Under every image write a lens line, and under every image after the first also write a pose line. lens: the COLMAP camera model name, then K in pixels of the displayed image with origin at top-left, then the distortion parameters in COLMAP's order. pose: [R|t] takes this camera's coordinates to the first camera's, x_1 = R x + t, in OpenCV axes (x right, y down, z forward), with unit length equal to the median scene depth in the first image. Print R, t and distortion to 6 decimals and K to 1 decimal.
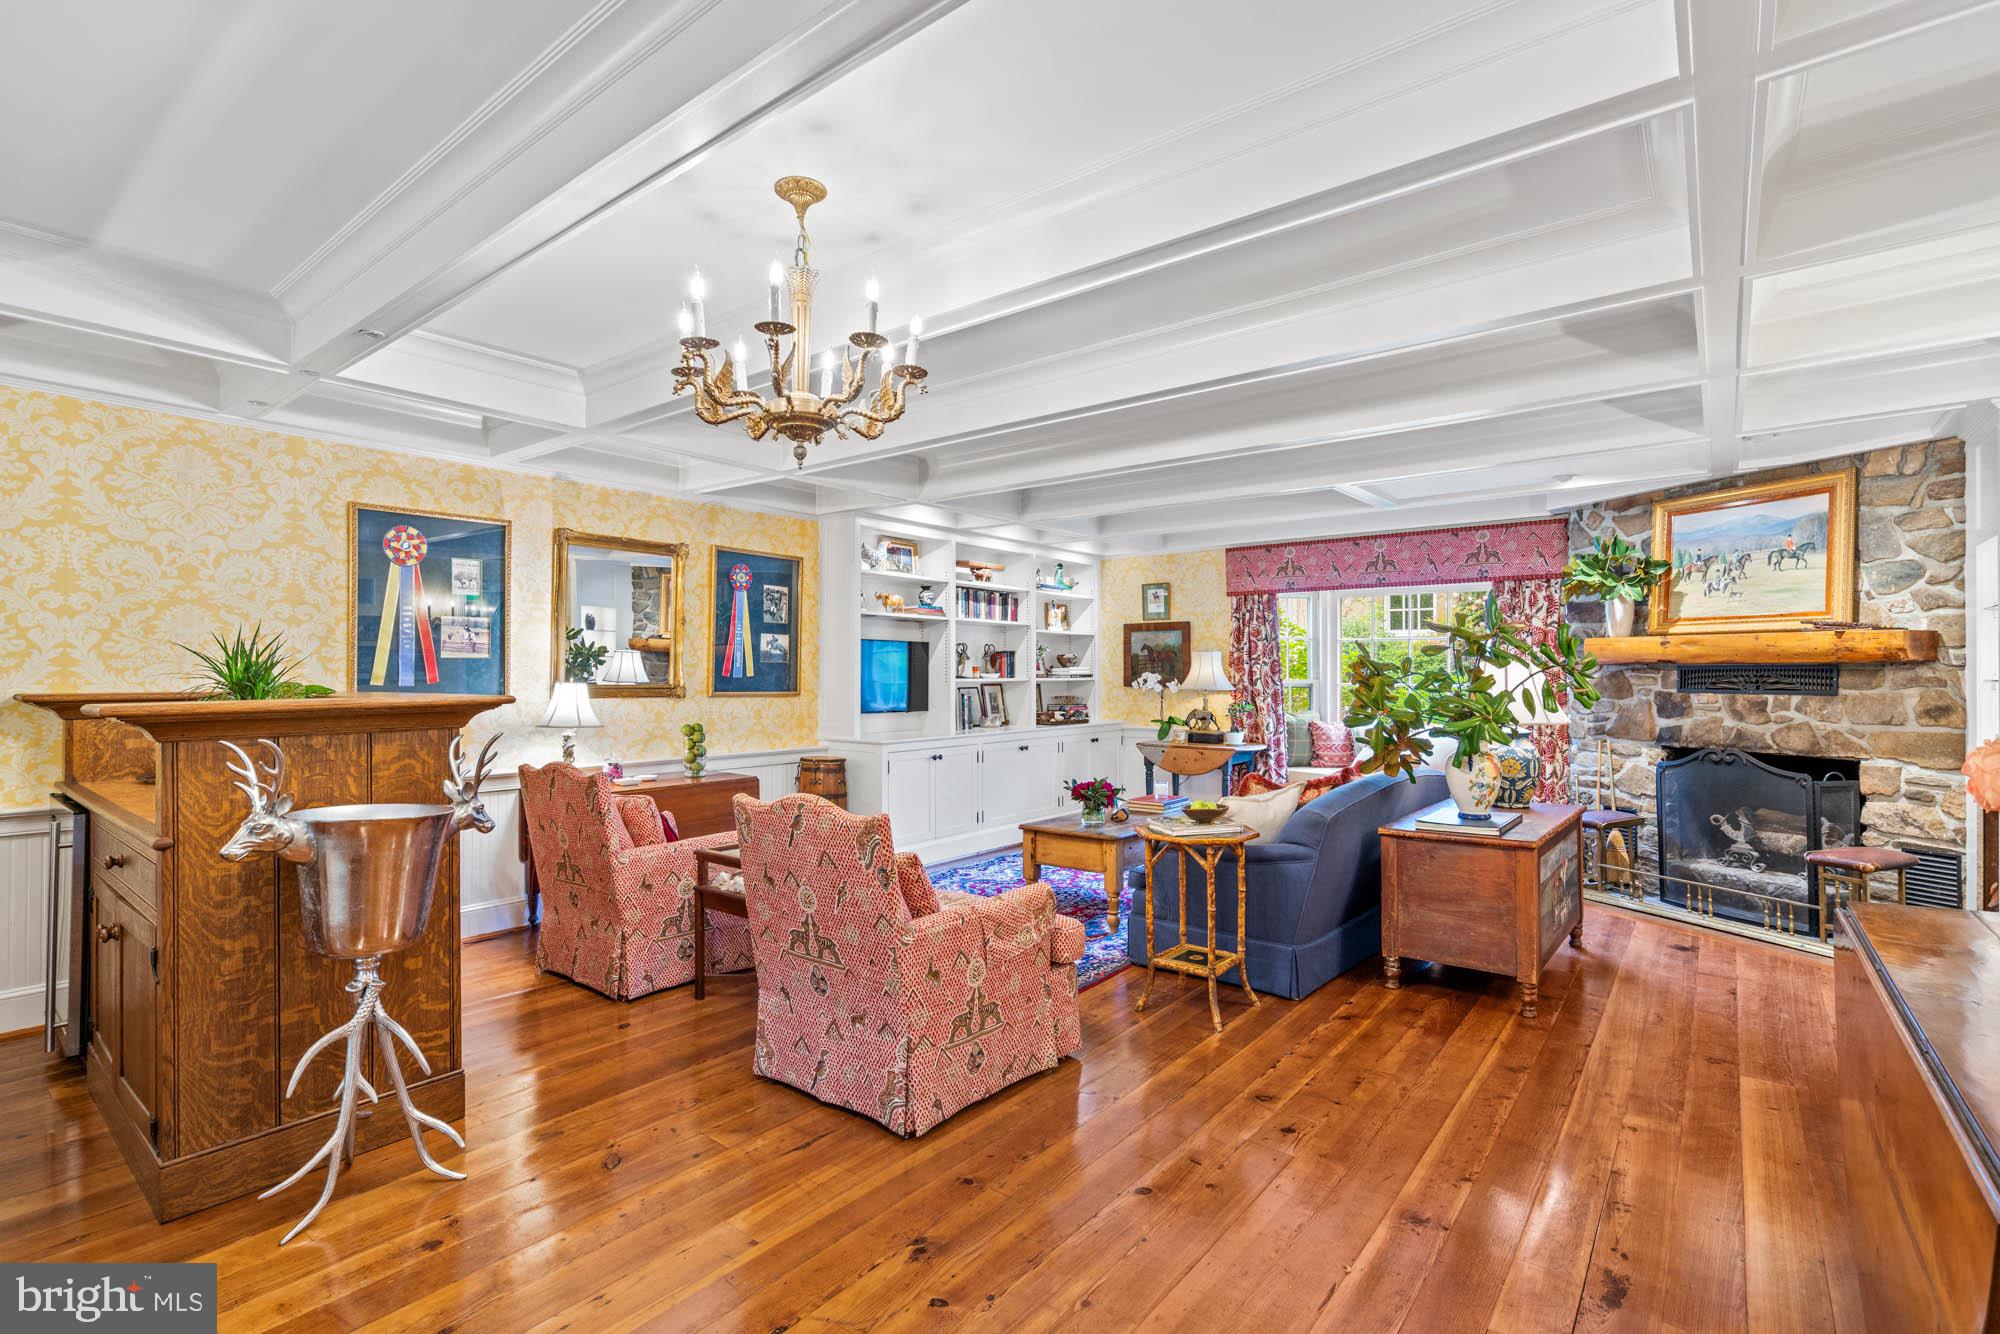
lens RADIAL K [[904.7, 0, 994.0], [0, 904.7, 668.8], [0, 0, 1]] dist [-0.011024, 0.001454]
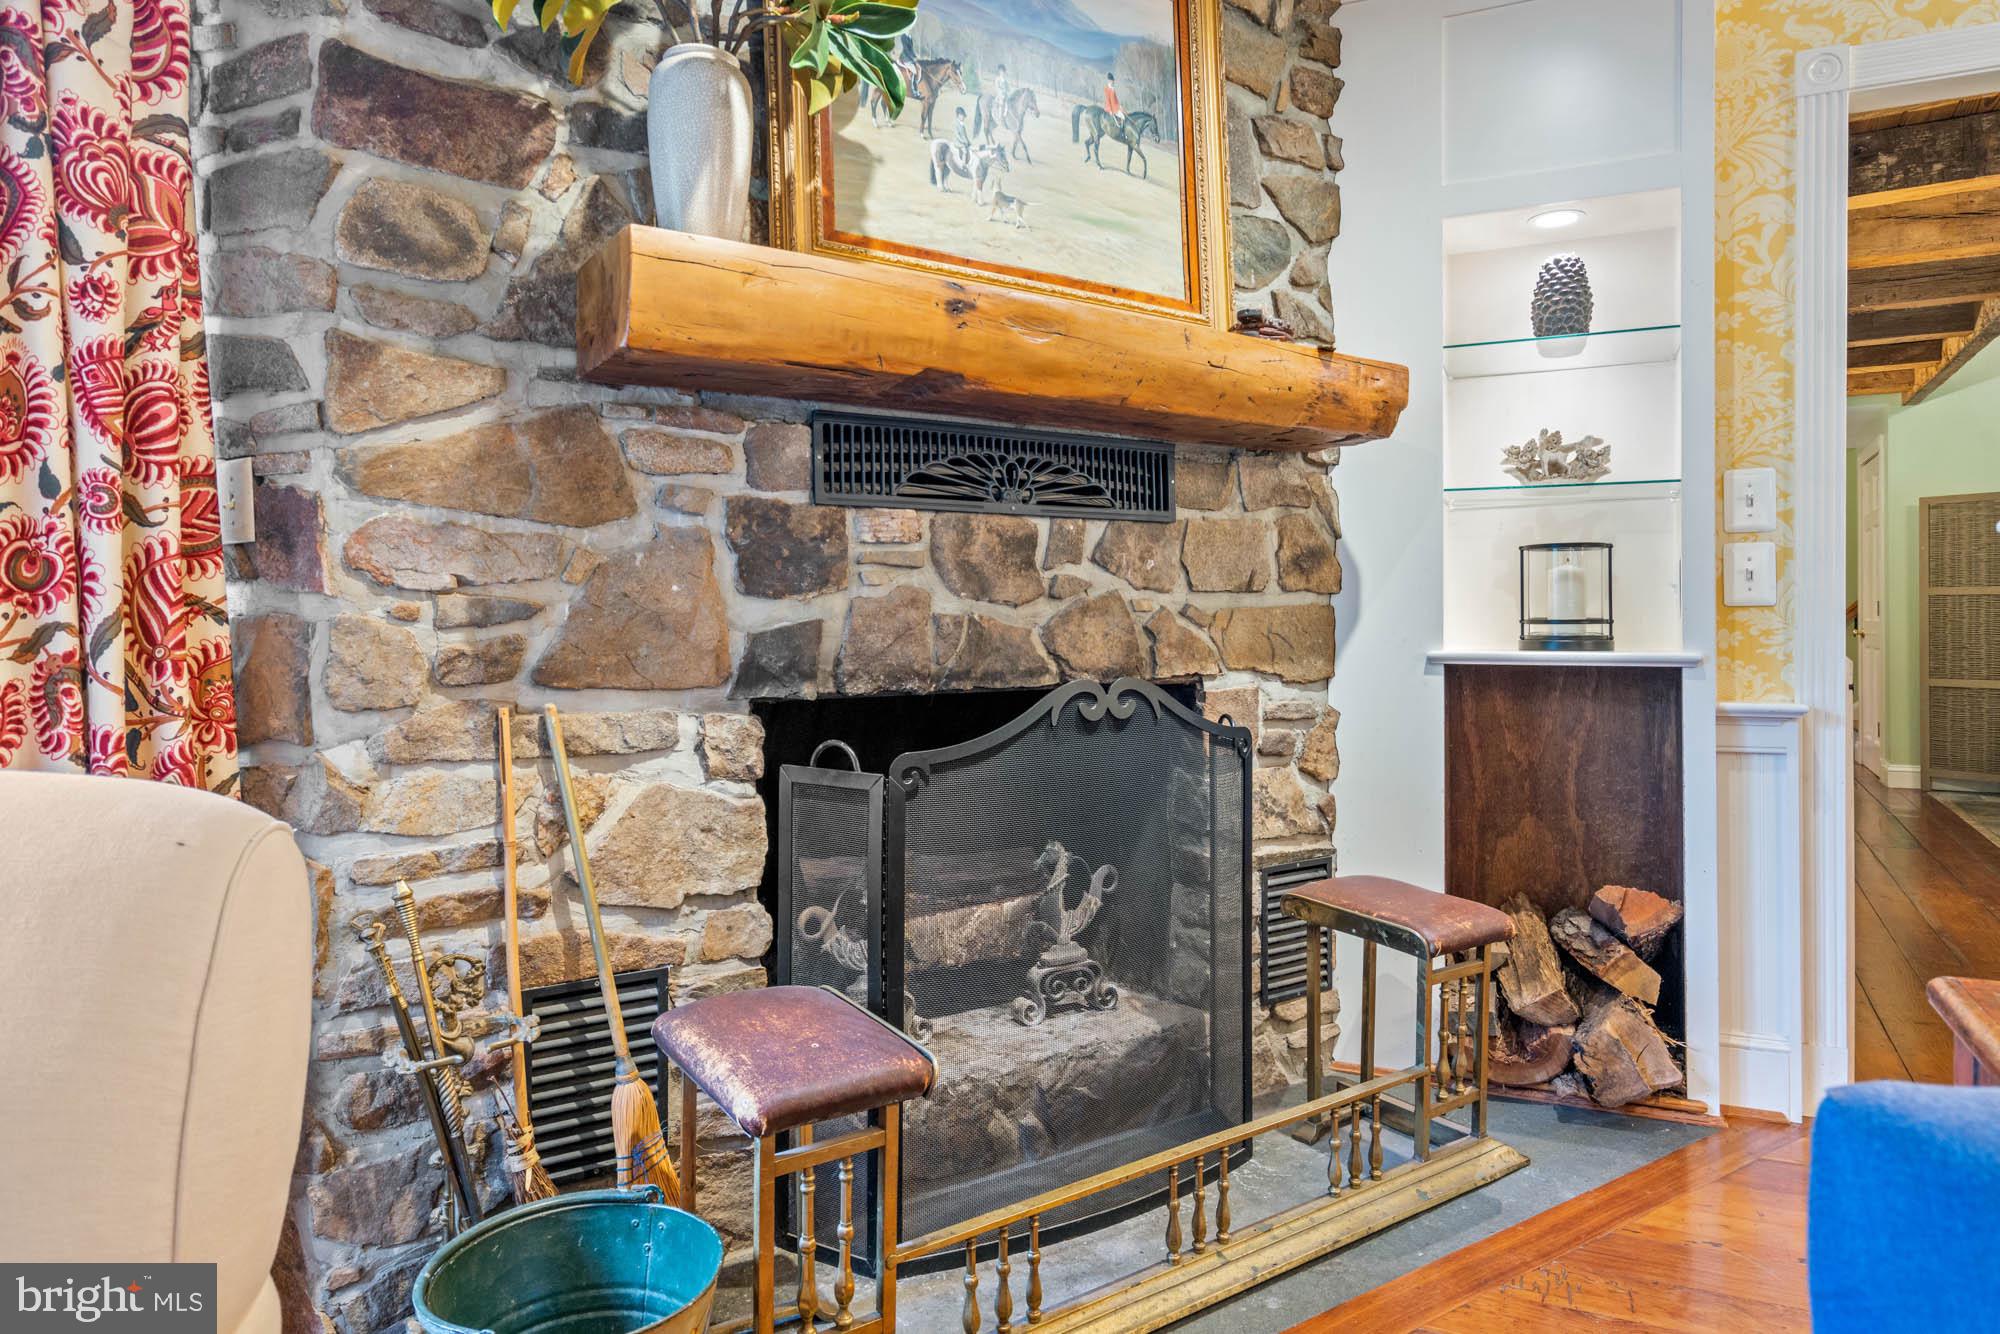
lens RADIAL K [[1252.0, 0, 1017.0], [0, 1252.0, 618.1], [0, 0, 1]] dist [0.003312, 0.002696]
pose [[-0.264111, -0.002870, 0.964488, 0.367645], [-0.003313, 0.999992, 0.002069, 0.061274], [-0.964487, -0.002649, -0.264118, 1.047349]]
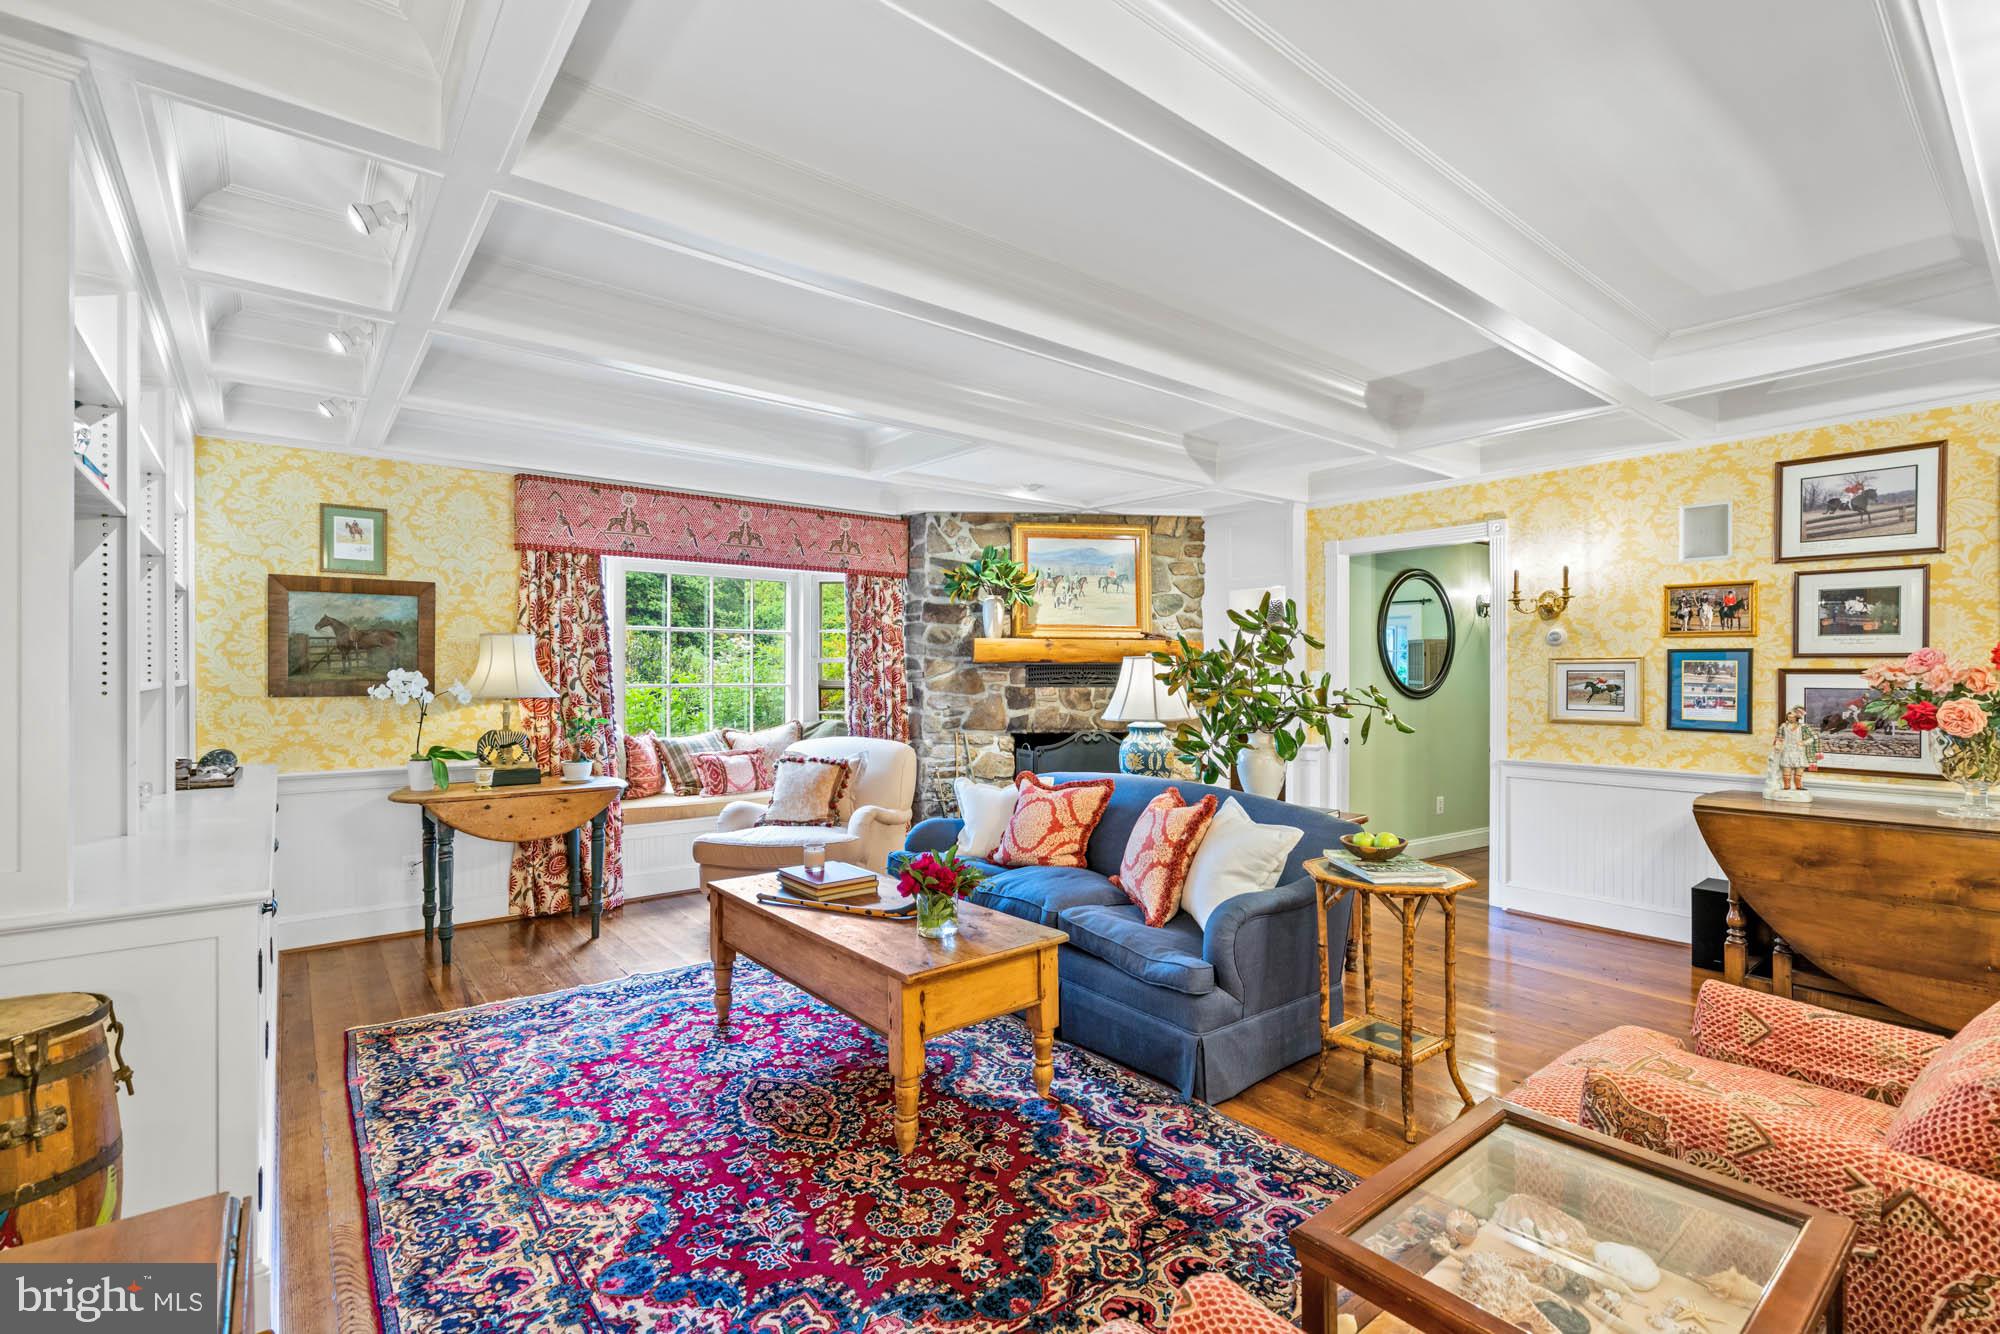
lens RADIAL K [[904.7, 0, 989.2], [0, 904.7, 672.5], [0, 0, 1]] dist [-0.011024, 0.001454]
pose [[0.224660, -0.001515, 0.974436, -0.411463], [-0.004767, 0.999985, 0.002653, 0.004183], [-0.974426, -0.005241, 0.224649, 0.784250]]
